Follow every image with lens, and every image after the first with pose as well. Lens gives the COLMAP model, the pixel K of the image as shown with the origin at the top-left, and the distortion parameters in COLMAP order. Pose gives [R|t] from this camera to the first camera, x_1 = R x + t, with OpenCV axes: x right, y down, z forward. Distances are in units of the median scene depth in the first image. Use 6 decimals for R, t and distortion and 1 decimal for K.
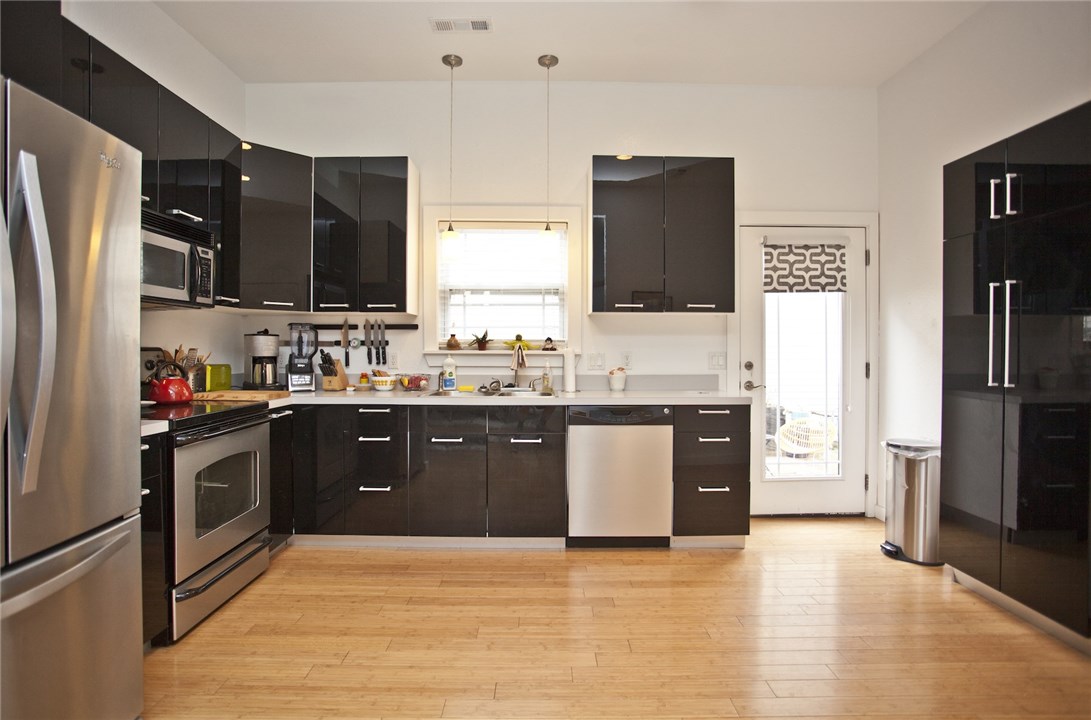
lens RADIAL K [[540.4, 0, 542.6], [0, 540.4, 359.8], [0, 0, 1]] dist [-0.053890, 0.015361]
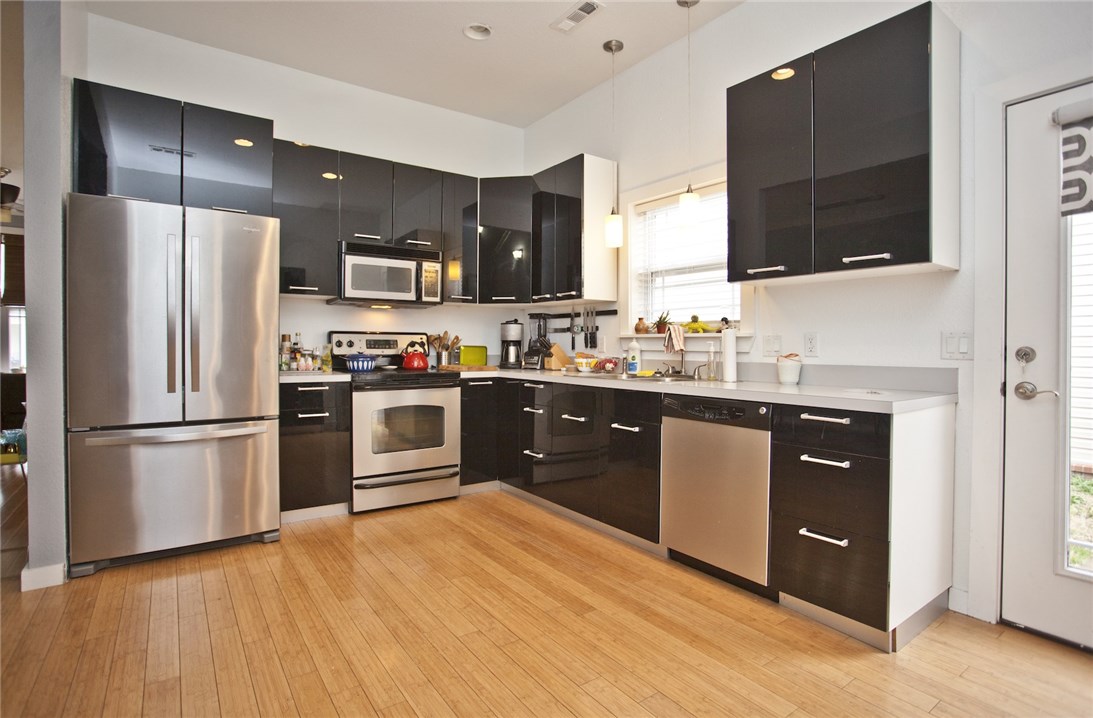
lens RADIAL K [[541.4, 0, 542.6], [0, 541.4, 357.7], [0, 0, 1]] dist [-0.053890, 0.015361]
pose [[0.572235, 0.020172, -0.819841, 0.578709], [-0.006917, 0.999781, 0.019771, 0.007555], [0.820060, -0.005643, 0.572249, 0.306258]]
